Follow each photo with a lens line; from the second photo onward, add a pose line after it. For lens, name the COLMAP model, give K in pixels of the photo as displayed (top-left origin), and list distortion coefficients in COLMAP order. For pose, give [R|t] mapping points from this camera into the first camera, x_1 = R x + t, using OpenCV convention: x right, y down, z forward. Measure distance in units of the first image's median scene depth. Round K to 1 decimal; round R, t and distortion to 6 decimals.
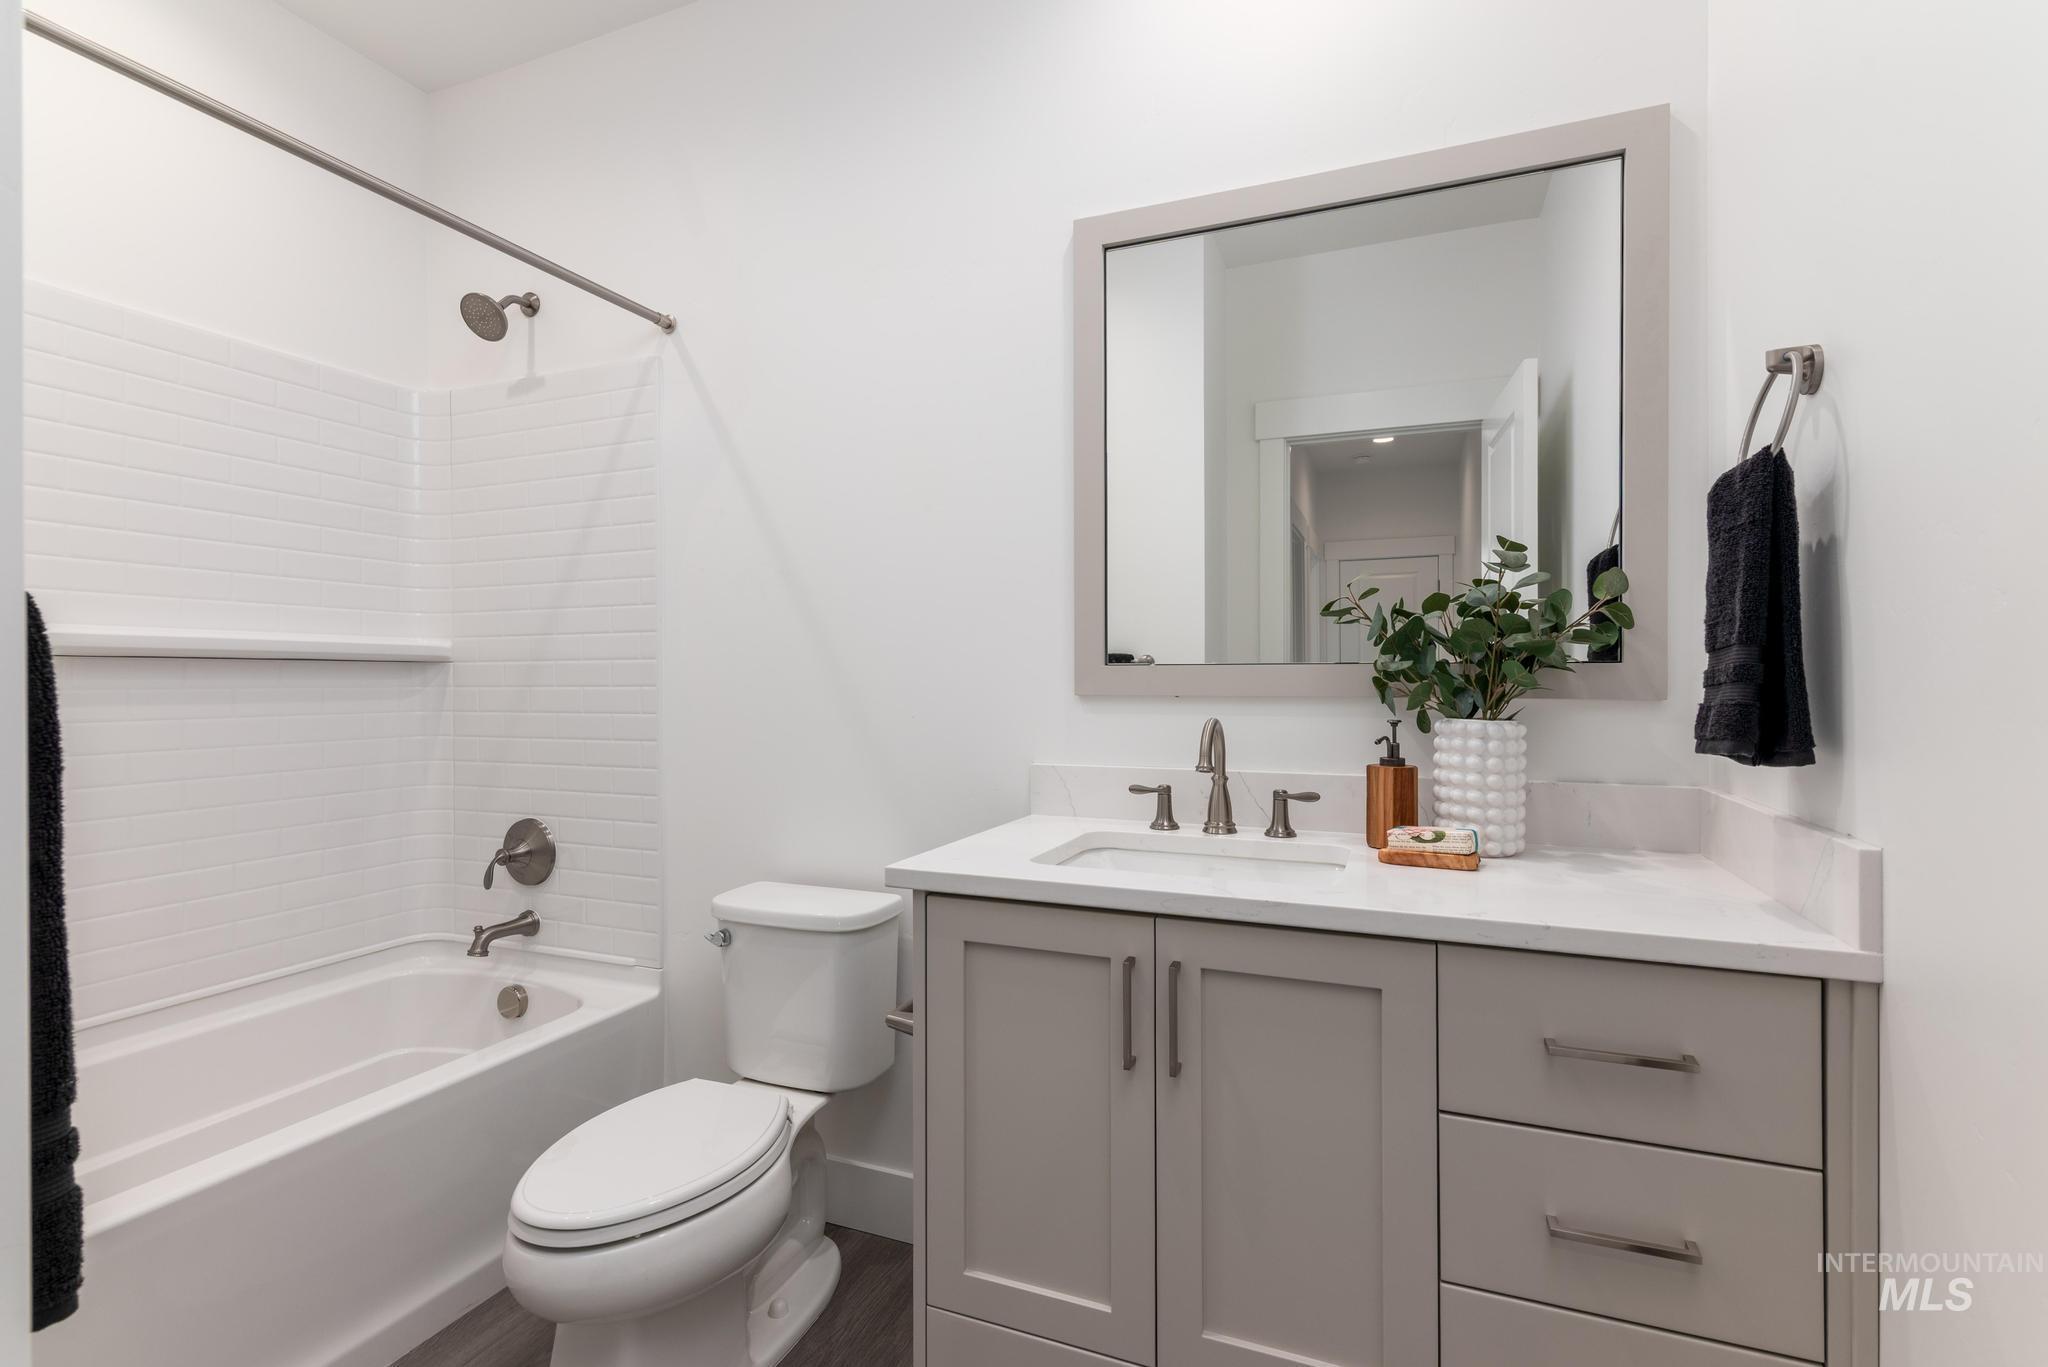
lens RADIAL K [[952.0, 0, 1023.0], [0, 952.0, 688.4], [0, 0, 1]] dist [0.003823, 0.000873]
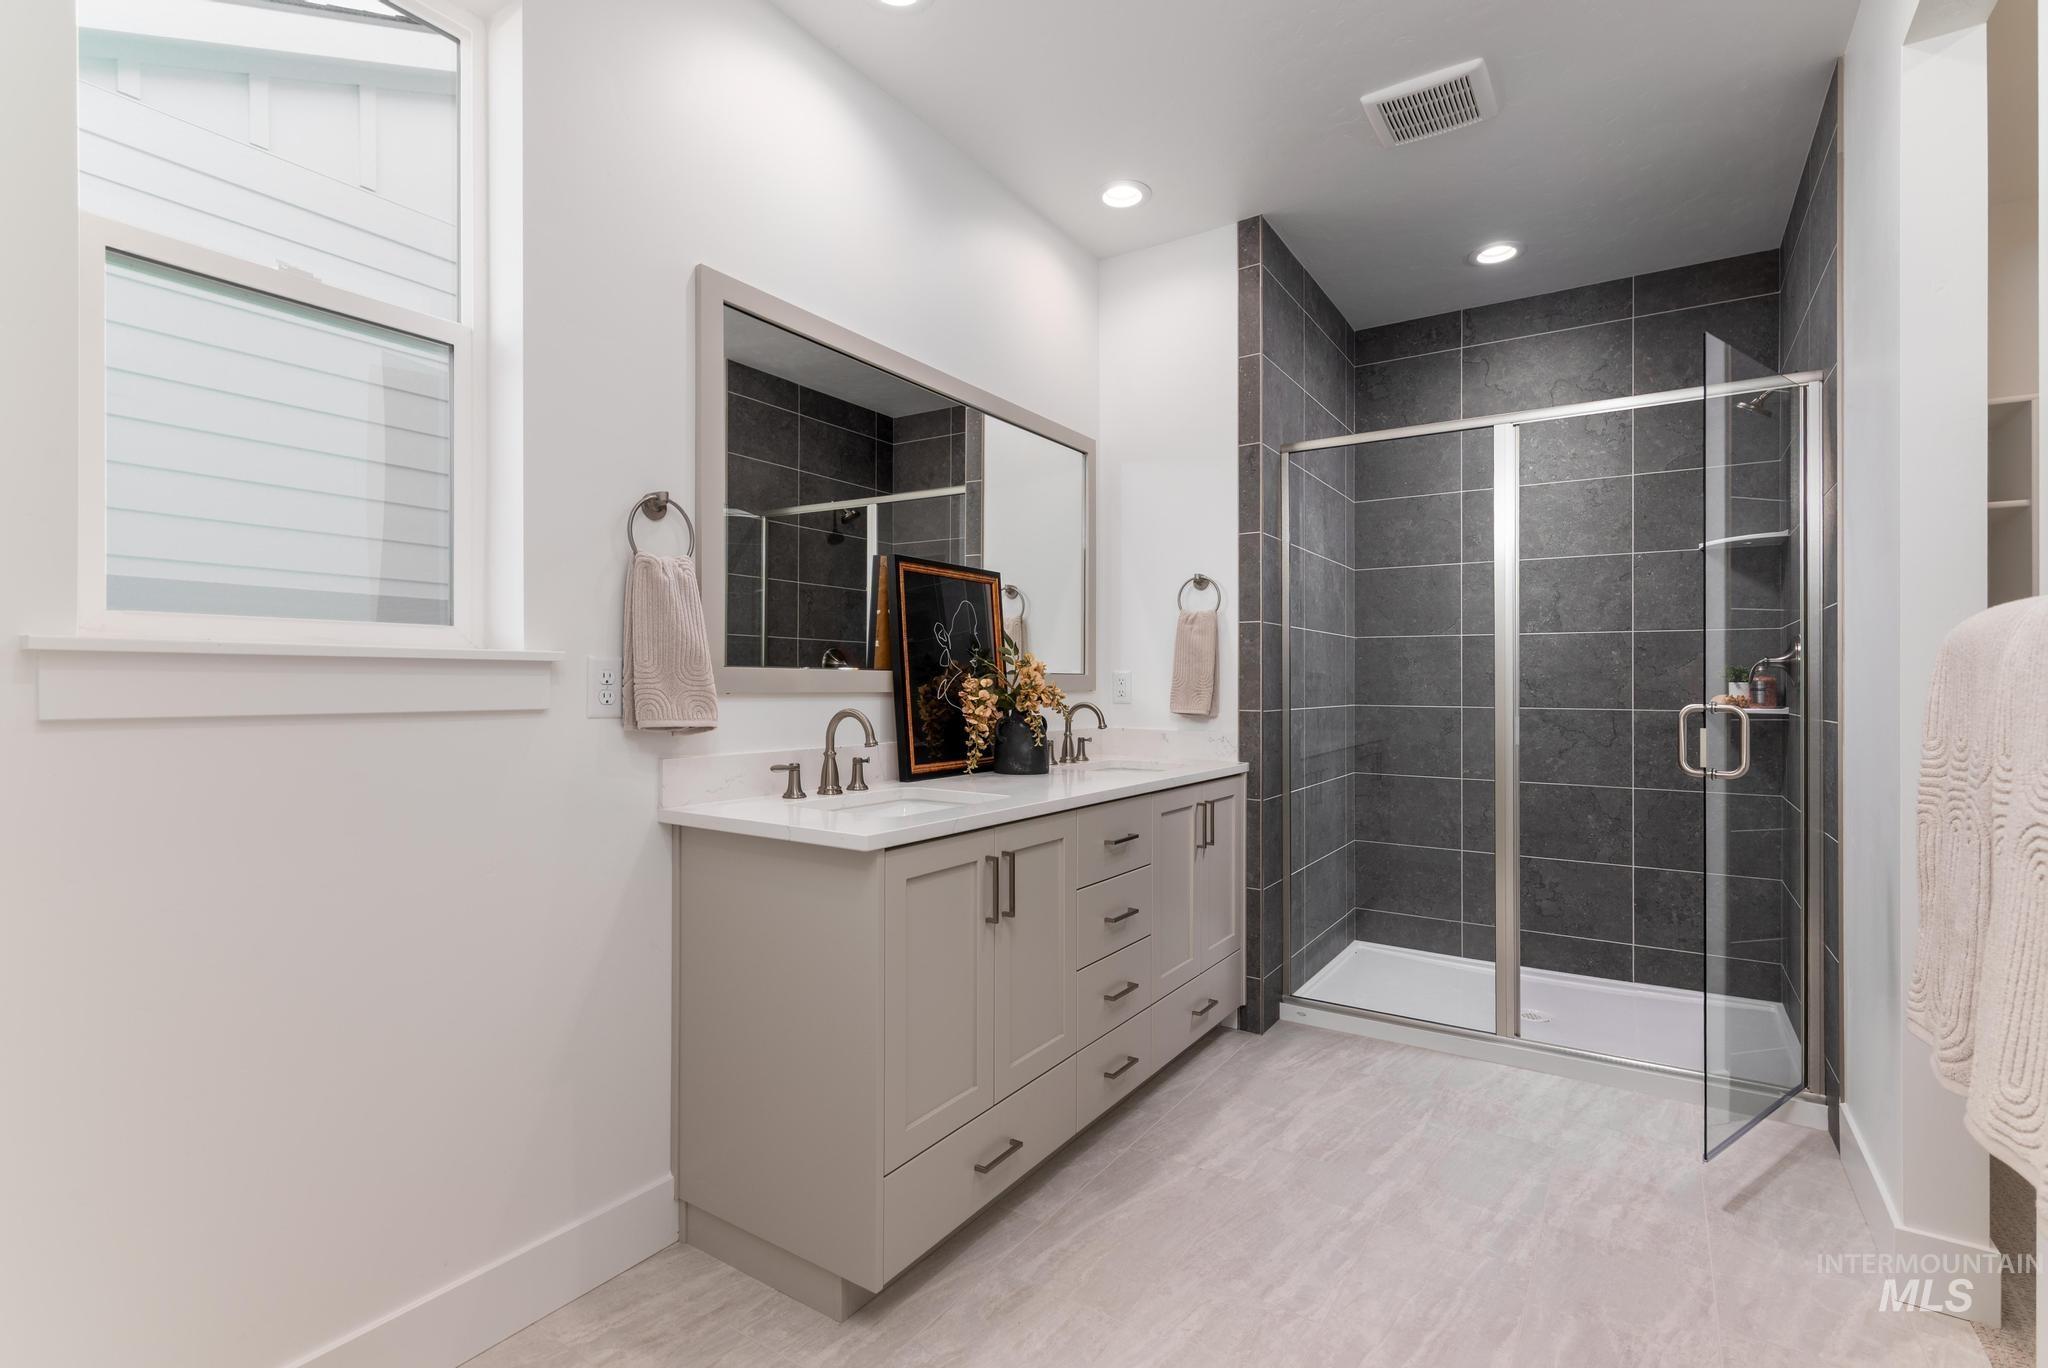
lens RADIAL K [[952.0, 0, 1028.2], [0, 952.0, 686.6], [0, 0, 1]] dist [0.003823, 0.000873]
pose [[0.171429, 0.002538, 0.985193, -1.096673], [-0.002934, 0.999994, -0.002065, 0.001279], [-0.985192, -0.002537, 0.171435, 0.497221]]
